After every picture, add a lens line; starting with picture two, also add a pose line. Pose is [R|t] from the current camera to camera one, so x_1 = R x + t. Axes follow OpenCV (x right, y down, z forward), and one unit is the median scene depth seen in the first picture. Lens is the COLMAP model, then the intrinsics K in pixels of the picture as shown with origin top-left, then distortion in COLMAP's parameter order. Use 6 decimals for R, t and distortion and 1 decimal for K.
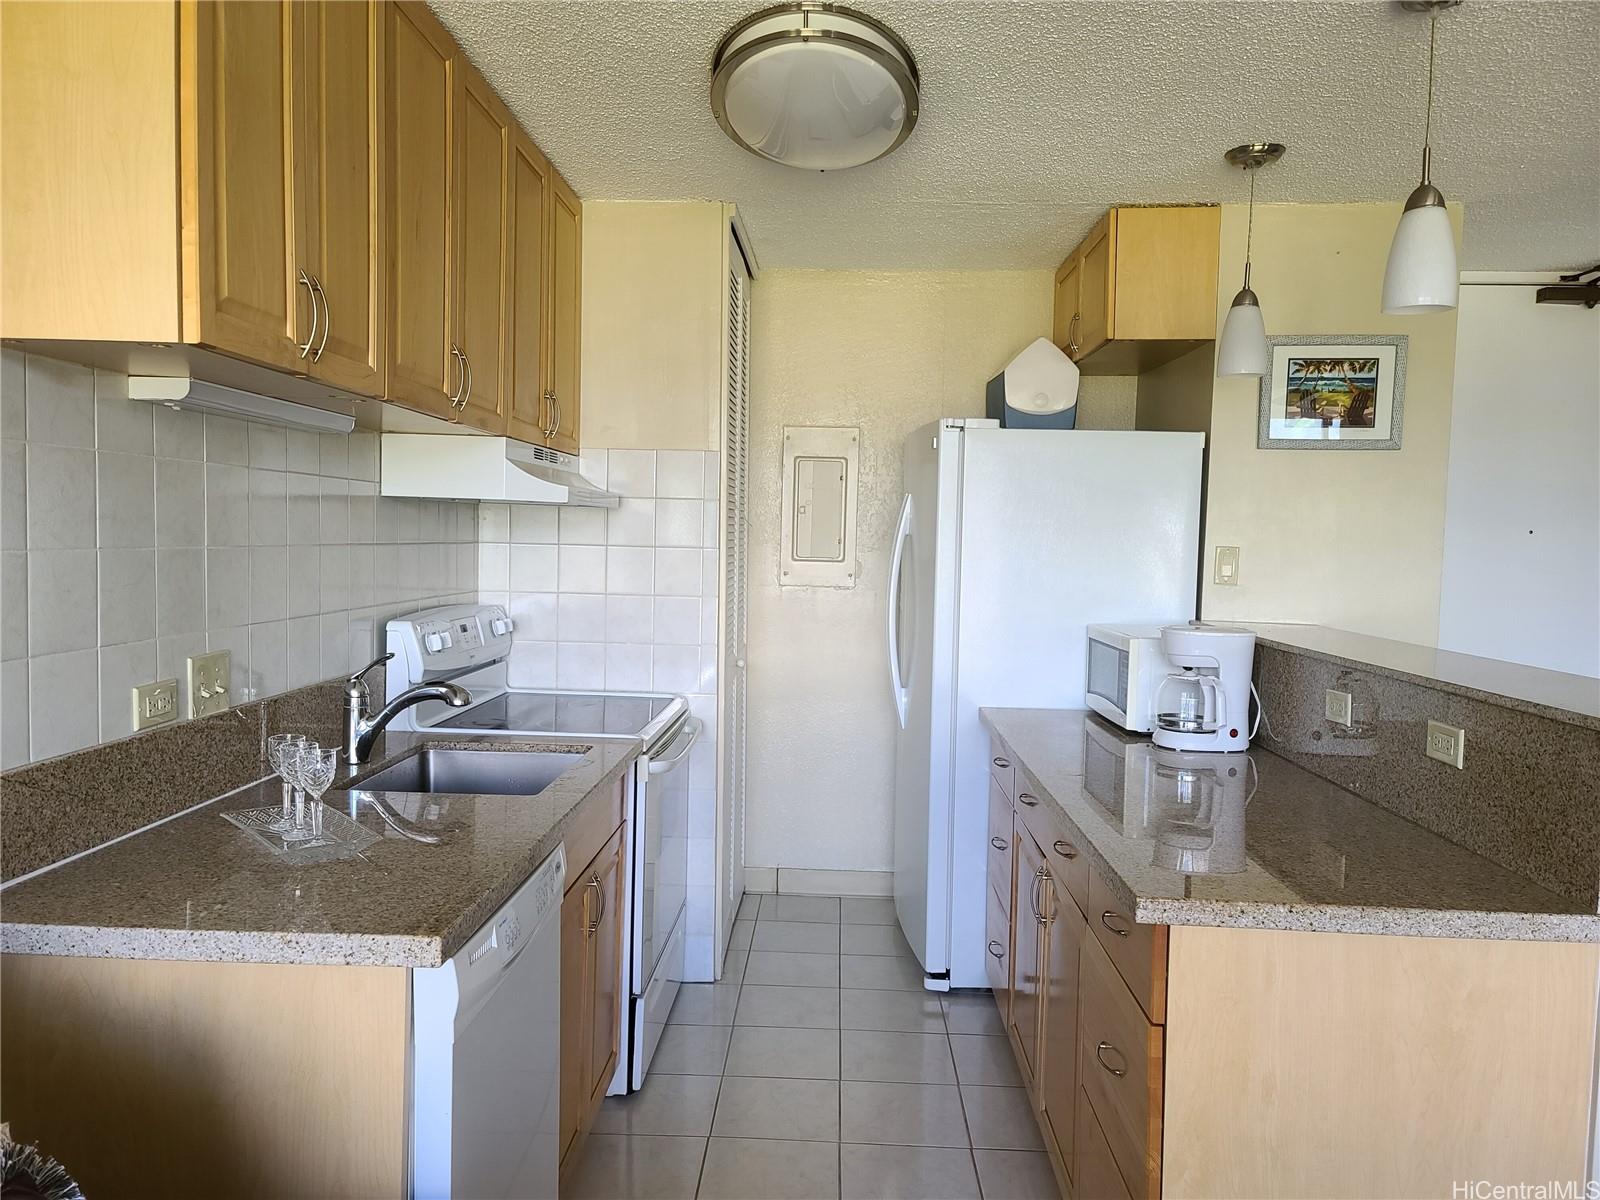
lens RADIAL K [[1177.9, 0, 796.2], [0, 1177.9, 599.4], [0, 0, 1]] dist [0.054504, -0.024182]
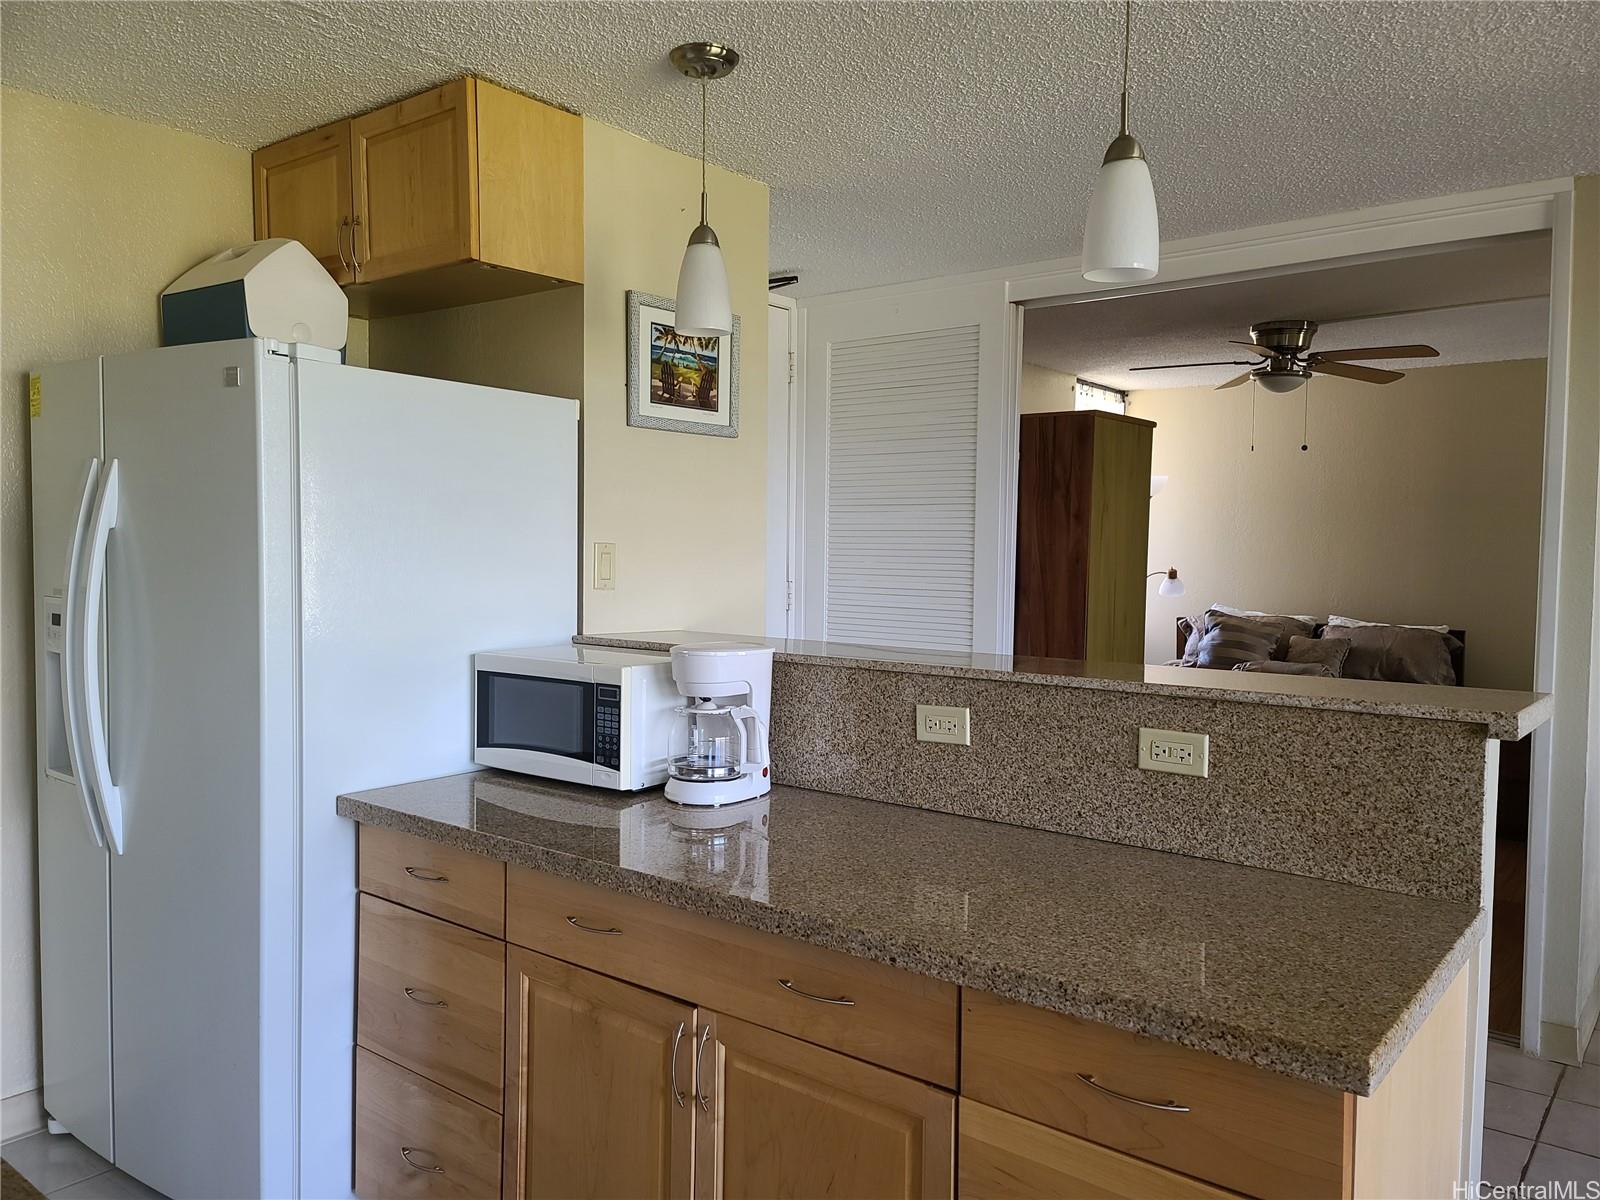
lens RADIAL K [[1177.9, 0, 793.7], [0, 1177.9, 608.4], [0, 0, 1]] dist [0.054504, -0.024182]
pose [[0.595032, -0.054846, 0.801828, -0.261049], [0.046804, 0.998340, 0.033555, -0.025434], [-0.802338, 0.017563, 0.596611, 0.500021]]
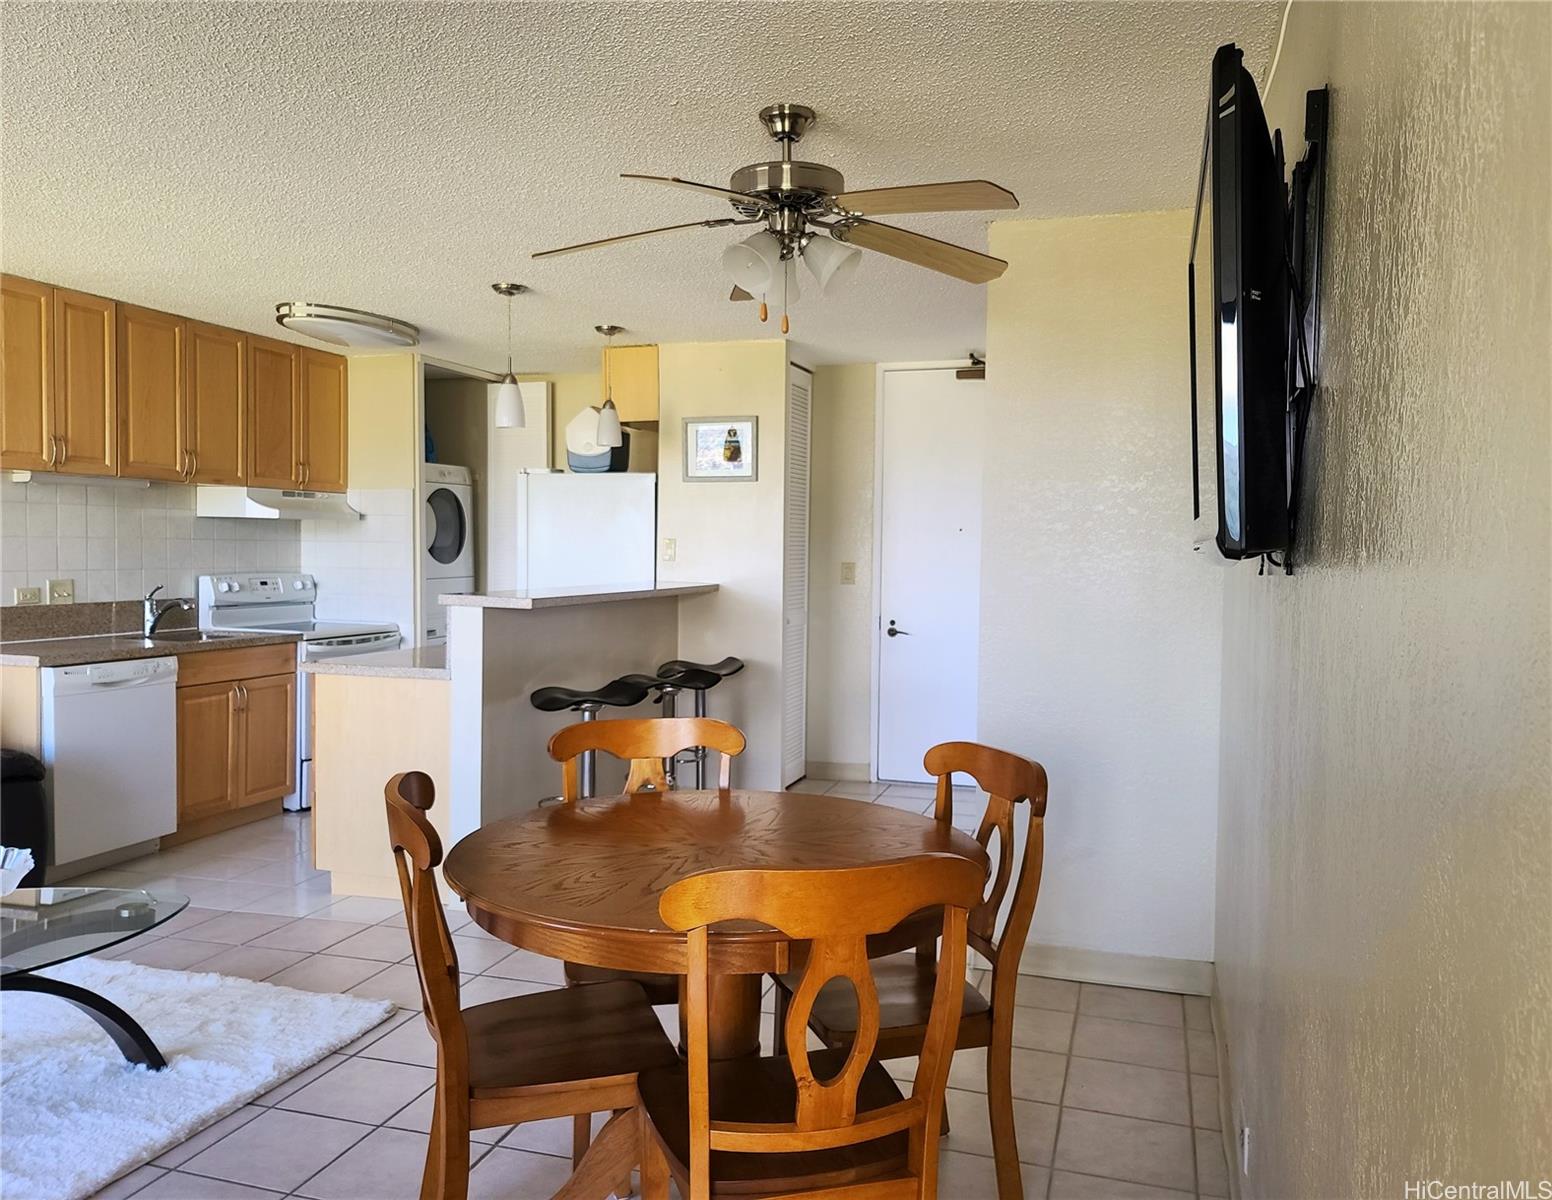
lens RADIAL K [[1185.5, 0, 786.7], [0, 1185.5, 587.8], [0, 0, 1]] dist [0.064585, -0.011301]
pose [[0.964564, -0.000774, -0.263847, 1.207633], [-0.005898, 0.999683, -0.024495, 0.084924], [0.263782, 0.025183, 0.964253, -0.767958]]
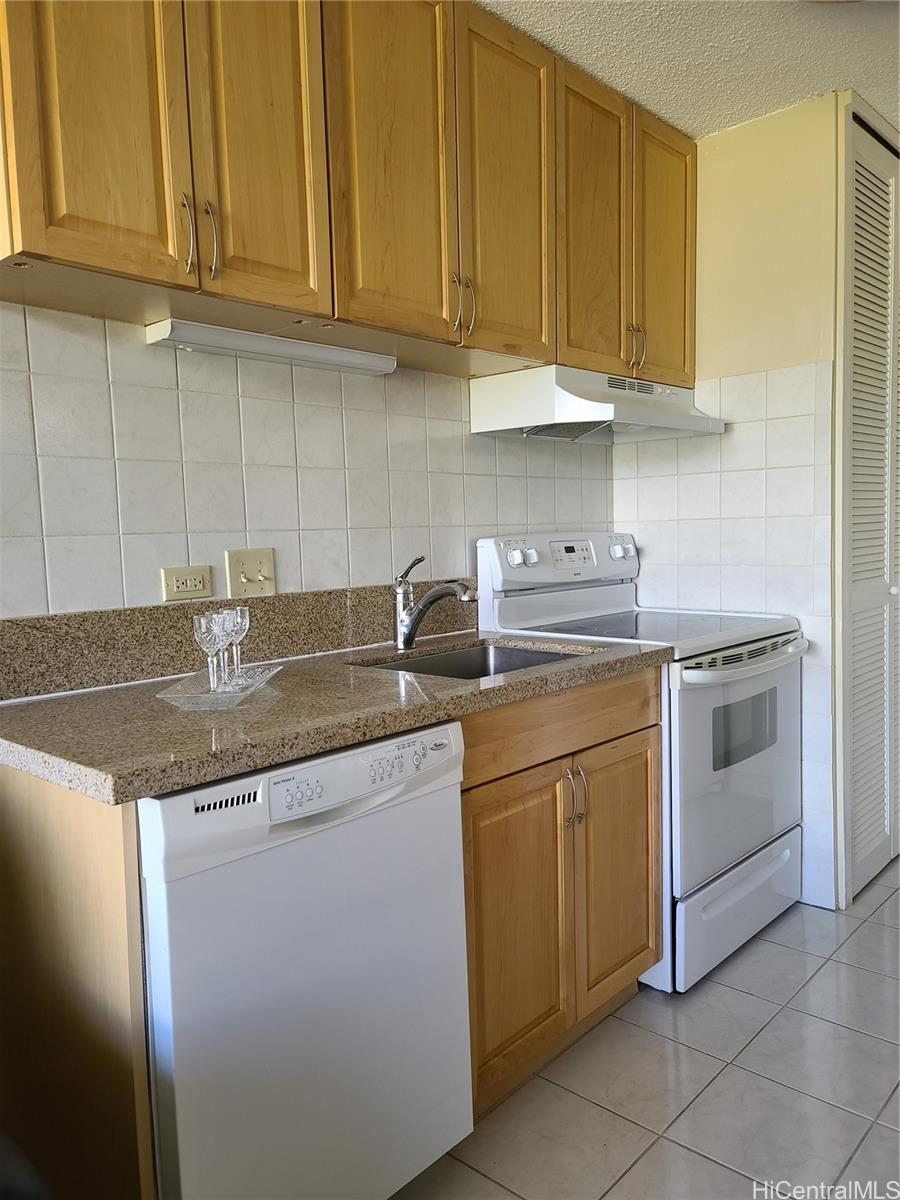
lens RADIAL K [[883.4, 0, 454.8], [0, 883.4, 603.1], [0, 0, 1]] dist [0.054504, -0.024182]
pose [[0.764903, 0.008869, -0.644084, 0.208992], [0.010447, 0.999603, 0.026170, 0.059177], [0.644061, -0.026746, 0.764507, 0.303441]]
